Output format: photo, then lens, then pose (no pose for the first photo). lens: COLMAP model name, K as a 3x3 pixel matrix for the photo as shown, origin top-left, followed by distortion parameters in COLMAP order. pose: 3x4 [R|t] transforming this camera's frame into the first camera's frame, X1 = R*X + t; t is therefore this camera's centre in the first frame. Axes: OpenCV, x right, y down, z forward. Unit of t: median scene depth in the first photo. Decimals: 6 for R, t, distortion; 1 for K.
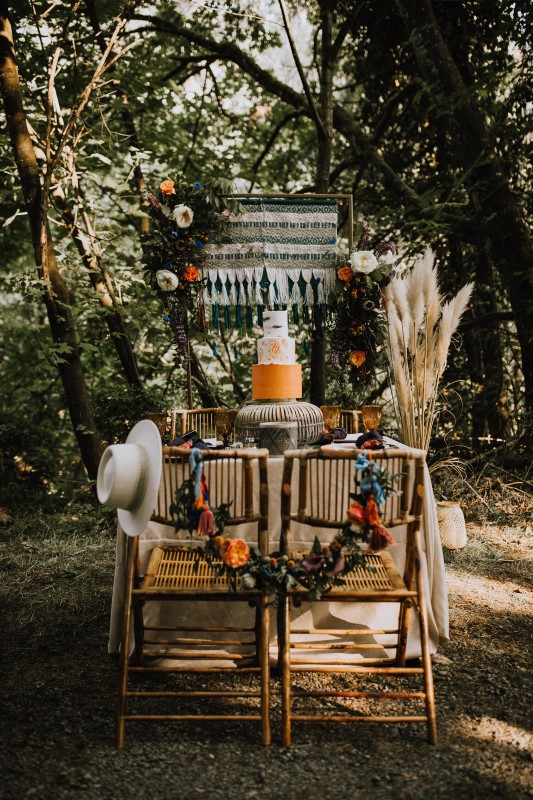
lens RADIAL K [[811.3, 0, 266.5], [0, 811.3, 400.0], [0, 0, 1]] dist [-0.006959, 0.002990]
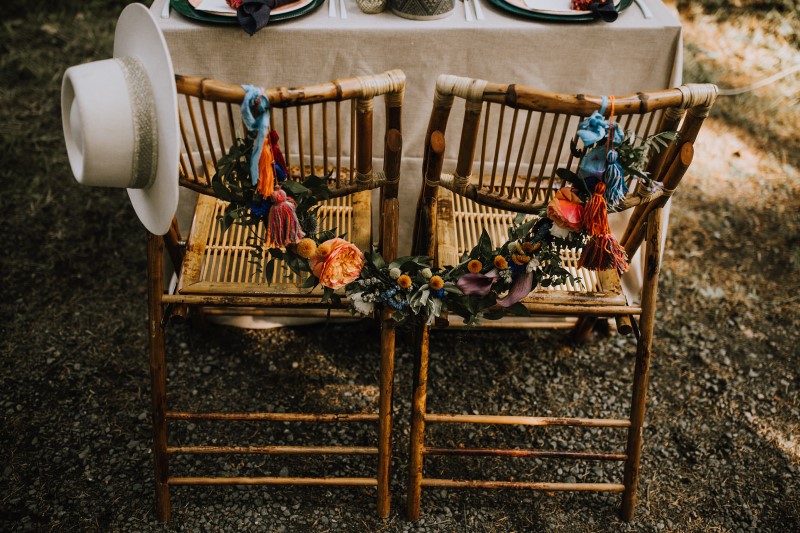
lens RADIAL K [[811.3, 0, 411.0], [0, 811.3, 266.4], [0, 0, 1]] dist [-0.006959, 0.002990]
pose [[0.998731, 0.029898, 0.040529, -0.010651], [-0.047893, 0.812730, 0.580669, -0.129523], [-0.015578, -0.581873, 0.813130, 0.530895]]
